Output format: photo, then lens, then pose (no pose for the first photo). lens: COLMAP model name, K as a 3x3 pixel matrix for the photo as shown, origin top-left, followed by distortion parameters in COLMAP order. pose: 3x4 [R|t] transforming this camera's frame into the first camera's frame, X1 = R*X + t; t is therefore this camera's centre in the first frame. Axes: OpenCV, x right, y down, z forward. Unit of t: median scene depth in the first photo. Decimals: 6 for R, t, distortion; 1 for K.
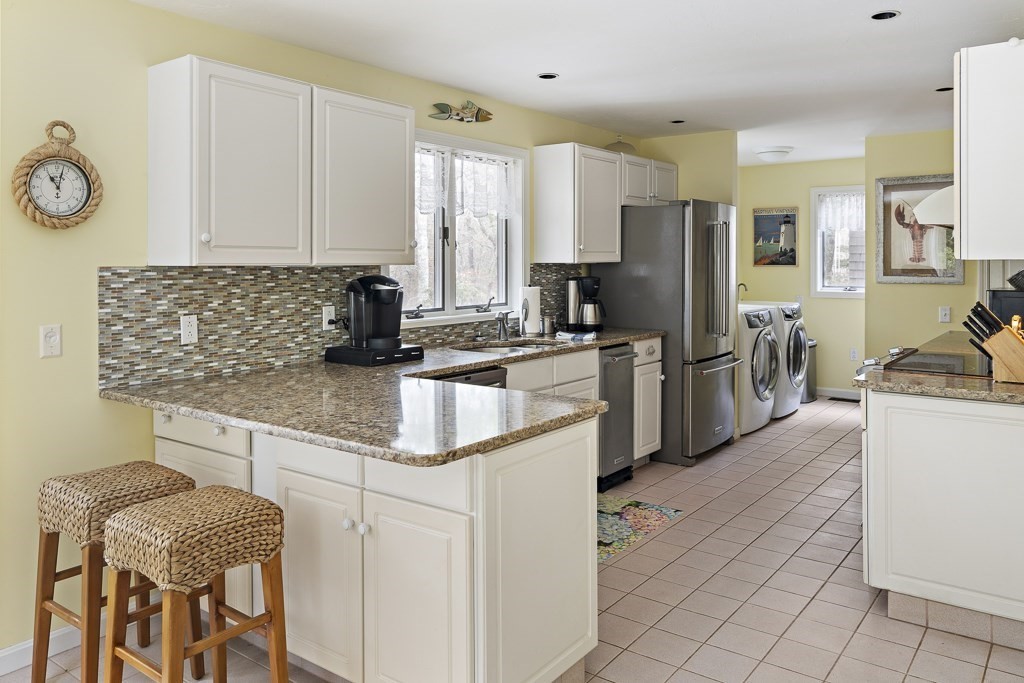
lens RADIAL K [[767.9, 0, 508.7], [0, 767.9, 264.2], [0, 0, 1]] dist [0.004068, 0.003710]
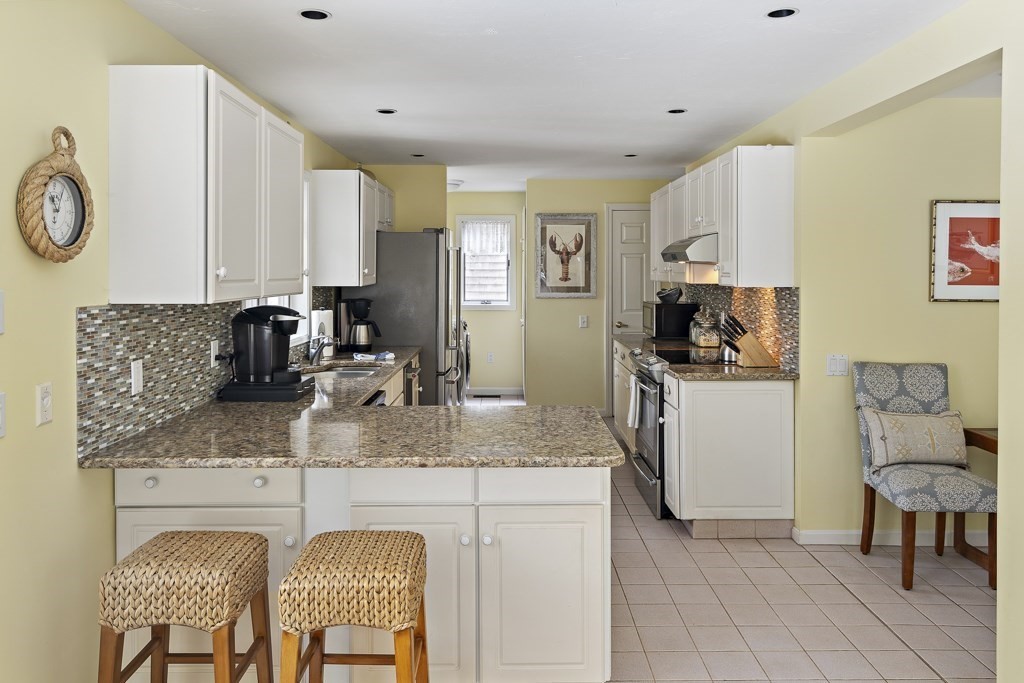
lens RADIAL K [[767.9, 0, 522.5], [0, 767.9, 277.9], [0, 0, 1]] dist [0.004068, 0.003710]
pose [[0.794348, -0.004428, 0.607446, -0.540446], [0.001987, 0.999987, 0.004690, -0.025509], [-0.607459, -0.002518, 0.794347, 0.058329]]
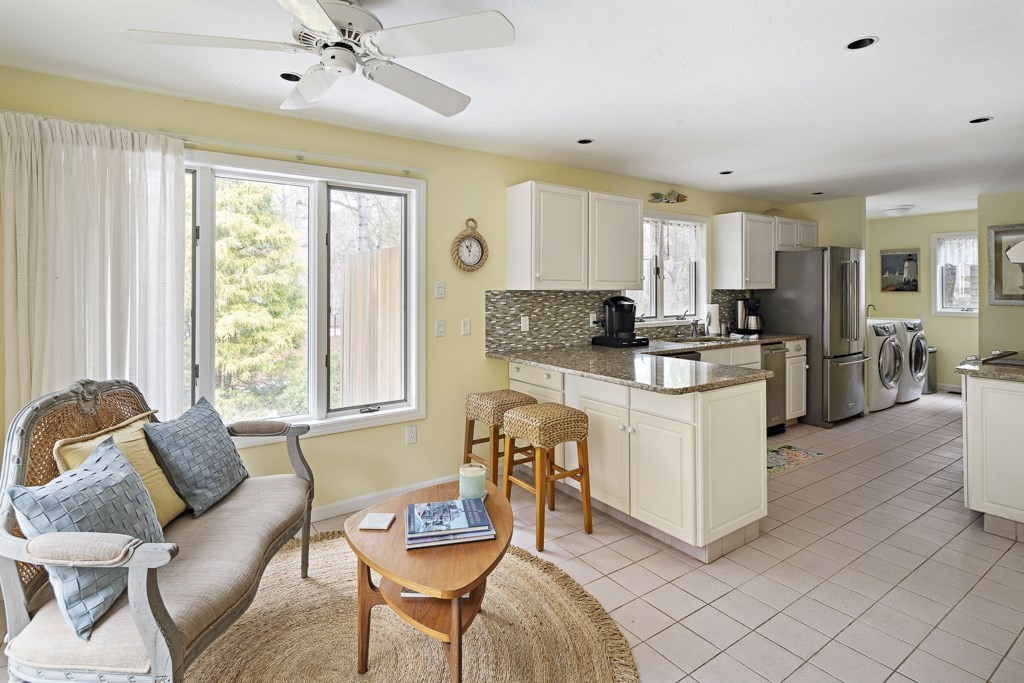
lens RADIAL K [[513.0, 0, 511.5], [0, 513.0, 283.7], [0, 0, 1]] dist [0.009705, -0.004301]
pose [[0.949701, -0.001162, -0.313156, -0.047151], [-0.002749, 0.999924, -0.012048, 0.001487], [0.313146, 0.012303, 0.949625, -0.192003]]
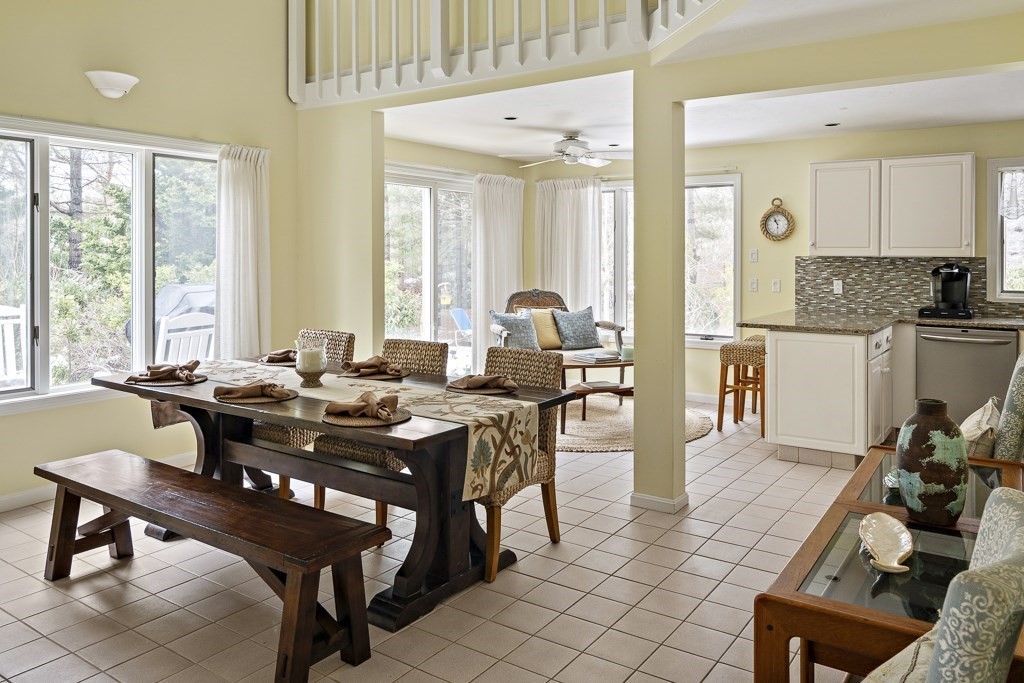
lens RADIAL K [[767.9, 0, 551.7], [0, 767.9, 254.6], [0, 0, 1]] dist [0.004068, 0.003710]
pose [[0.076976, 0.000687, -0.997033, 1.452964], [-0.008080, 0.999967, 0.000065, 0.003146], [0.997000, 0.008051, 0.076979, 0.061509]]
